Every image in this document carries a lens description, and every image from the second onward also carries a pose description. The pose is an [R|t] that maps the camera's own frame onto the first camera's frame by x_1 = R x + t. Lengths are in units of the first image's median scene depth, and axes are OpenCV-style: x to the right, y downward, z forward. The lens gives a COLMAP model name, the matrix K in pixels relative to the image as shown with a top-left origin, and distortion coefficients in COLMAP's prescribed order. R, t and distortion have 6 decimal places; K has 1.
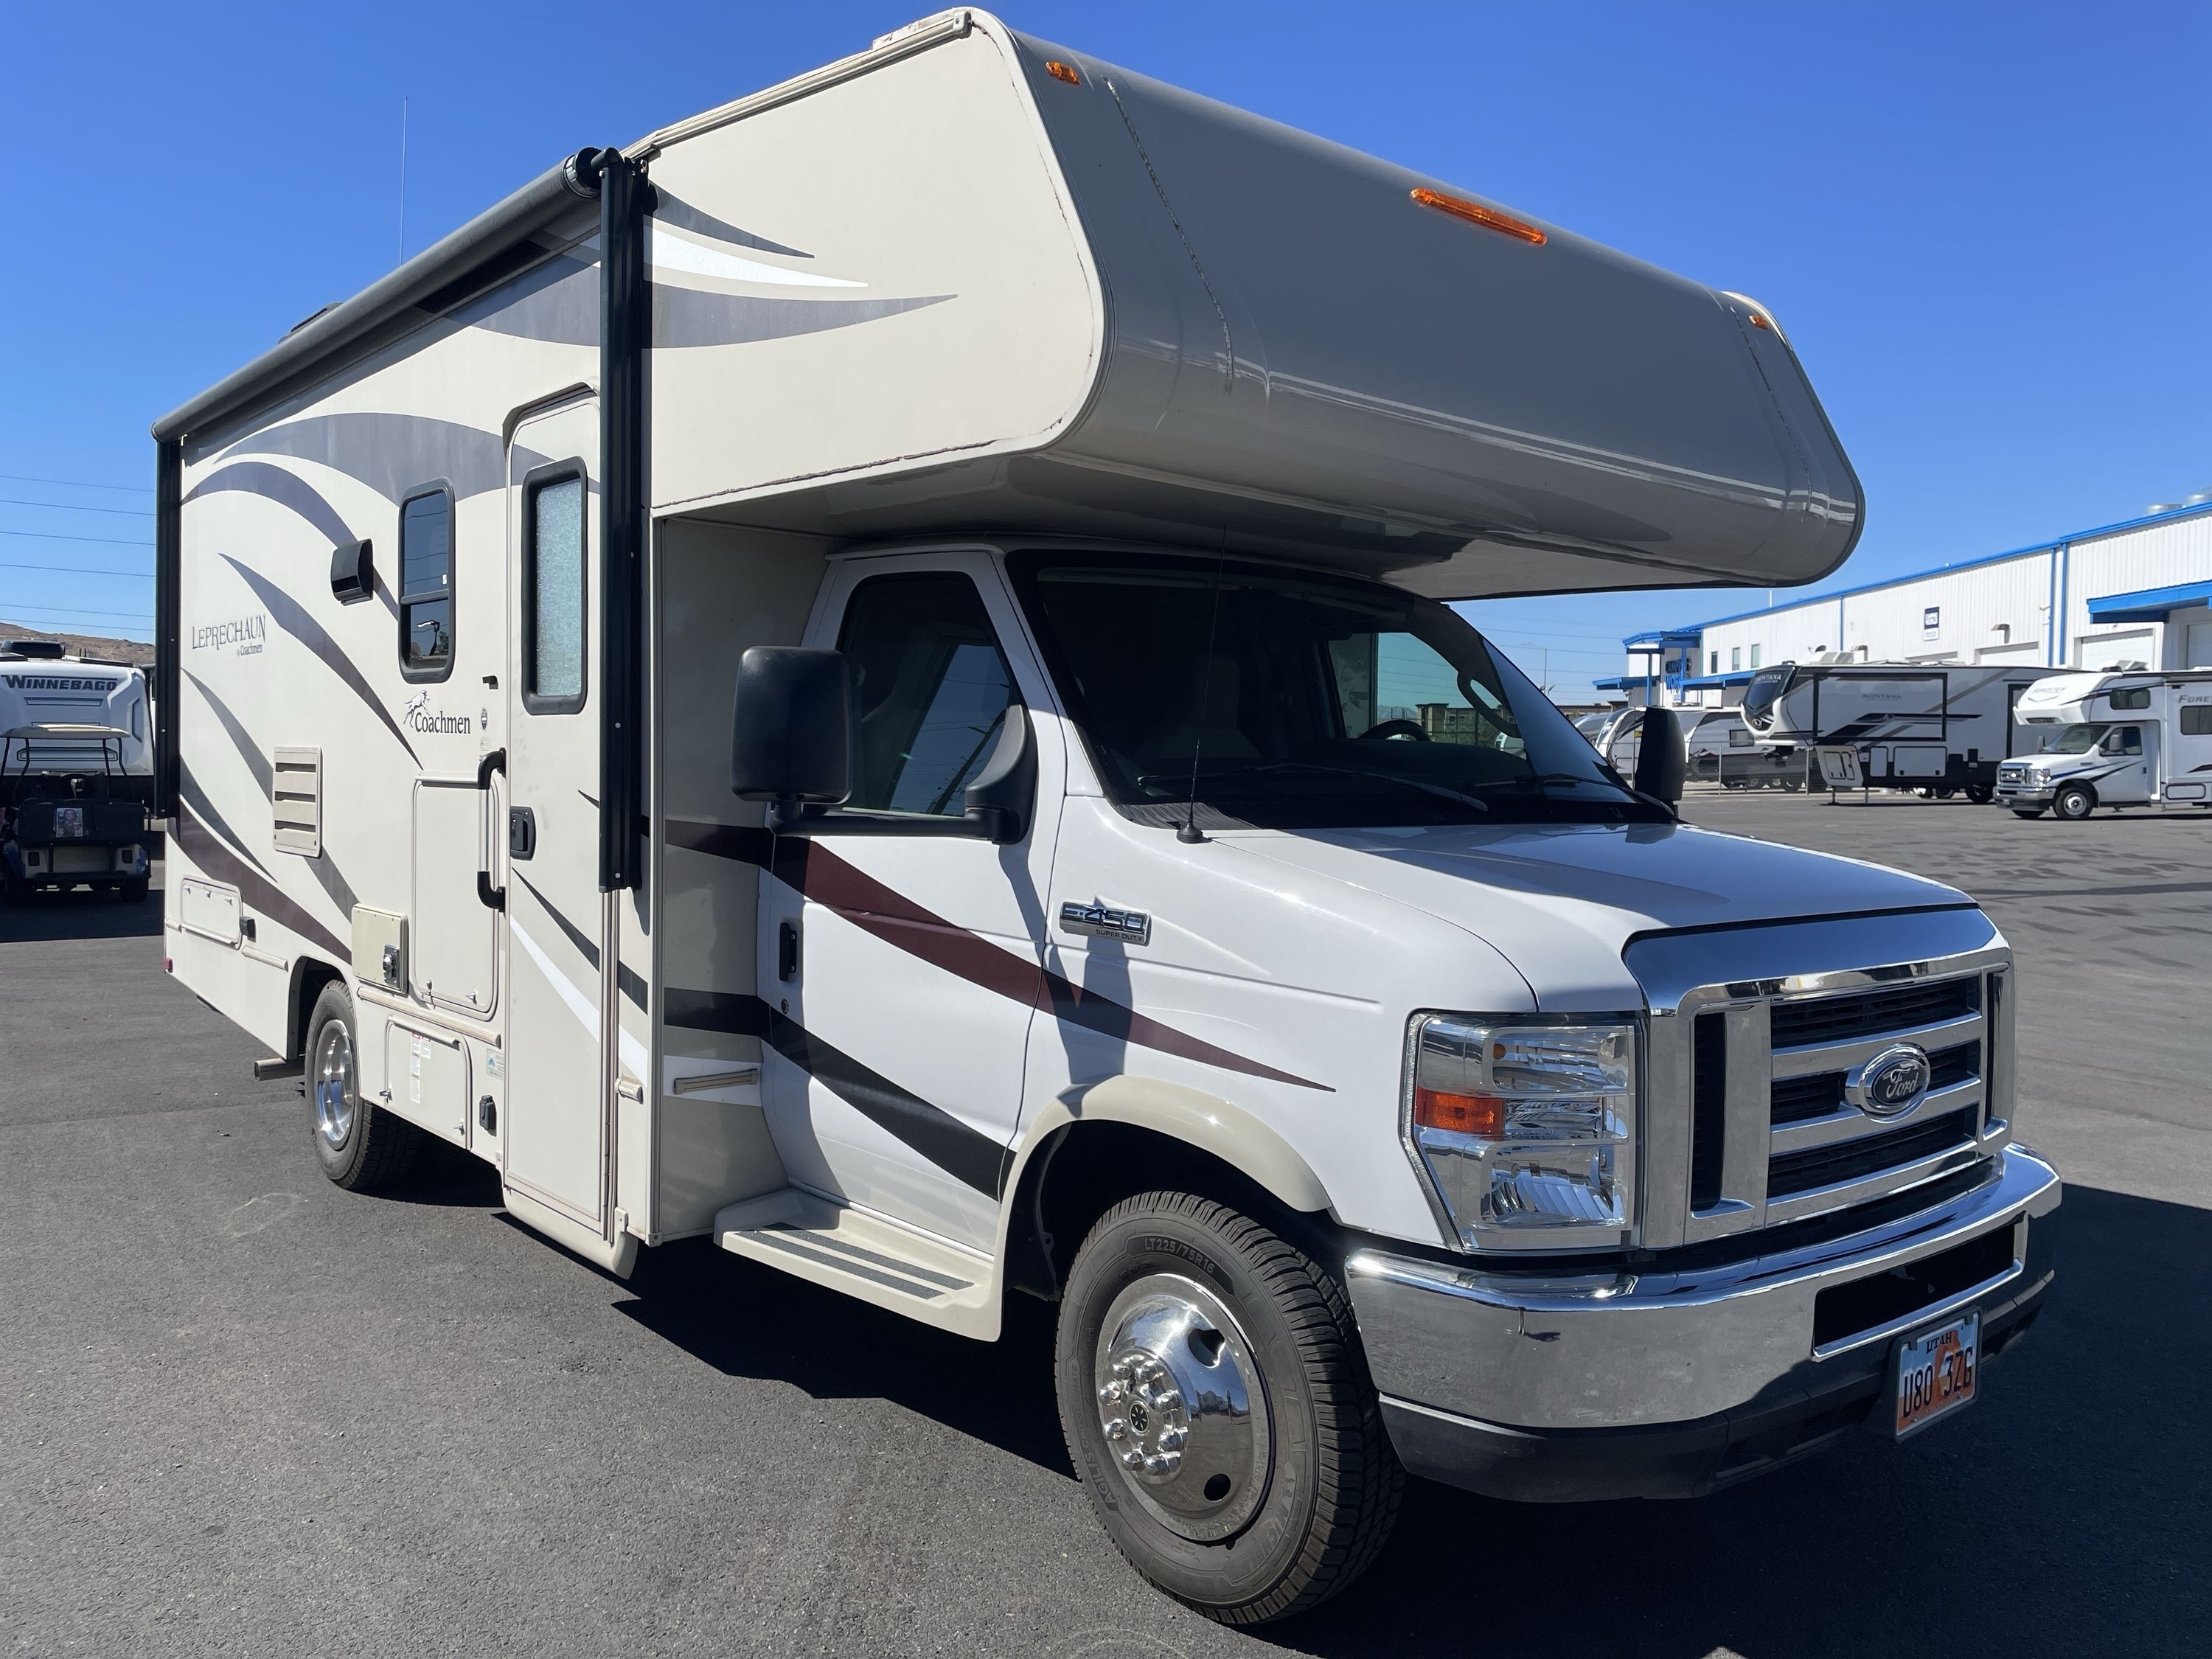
lens RADIAL K [[1662.1, 0, 1109.6], [0, 1662.1, 829.0], [0, 0, 1]] dist [0.072234, 0.002869]
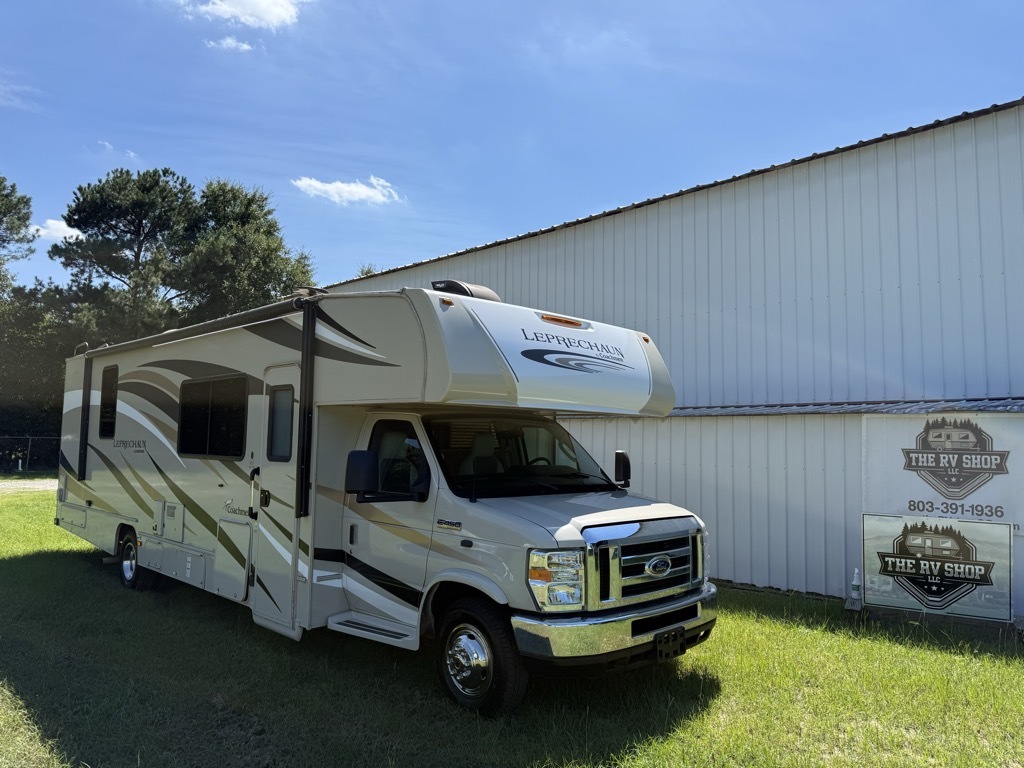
lens RADIAL K [[725.0, 0, 513.8], [0, 725.0, 383.9], [0, 0, 1]] dist [0.034816, -0.001984]
pose [[0.997335, -0.001397, 0.072949, 0.019854], [0.010168, 0.992721, -0.120003, -0.054397], [-0.072250, 0.120425, 0.990090, -0.549321]]
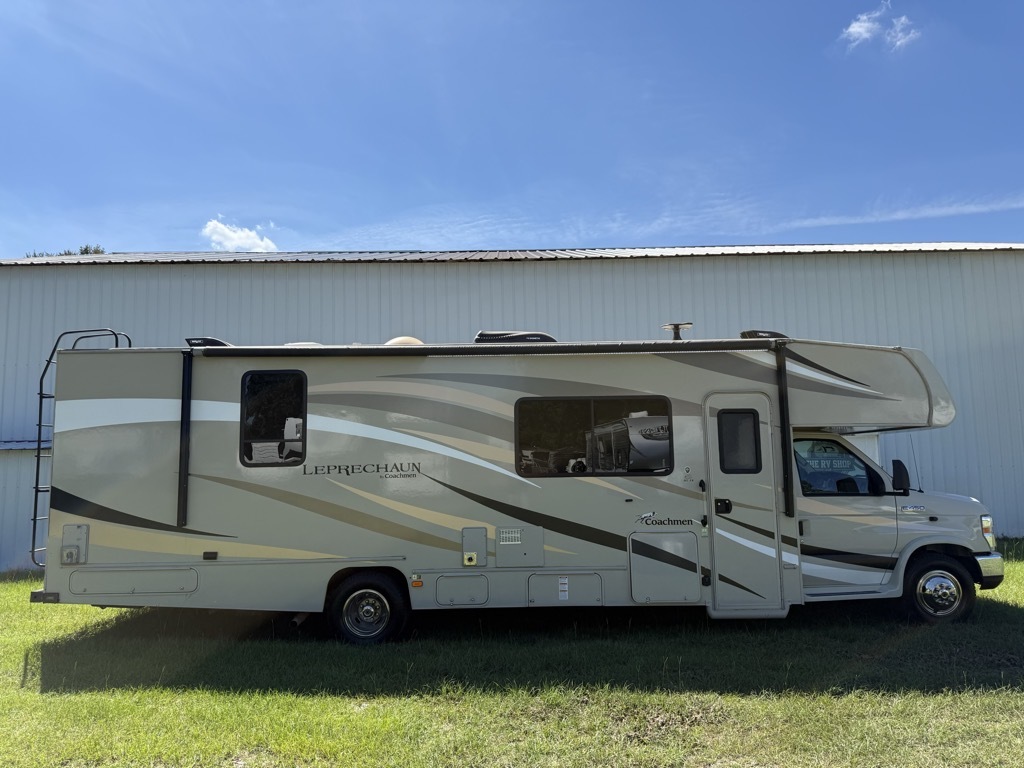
lens RADIAL K [[725.0, 0, 513.8], [0, 725.0, 383.9], [0, 0, 1]] dist [0.034816, -0.001984]
pose [[0.645634, 0.053905, 0.761742, -2.435954], [0.063348, 0.990287, -0.123770, -0.123295], [-0.761015, 0.128165, 0.635948, 0.393623]]
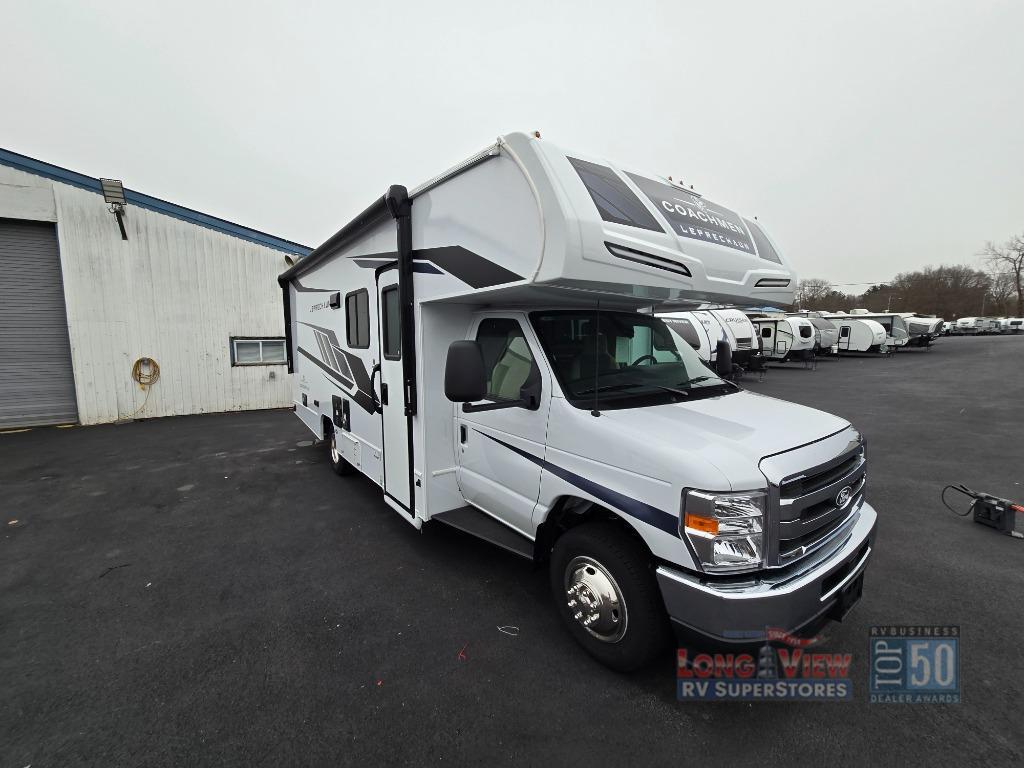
lens RADIAL K [[430.4, 0, 514.3], [0, 430.4, 379.9], [0, 0, 1]] dist [-0.000448, -0.000051]
pose [[0.997282, -0.019192, -0.071140, -0.035728], [0.022605, 0.998616, 0.047480, -0.084675], [0.070130, -0.048959, 0.996336, 0.201430]]
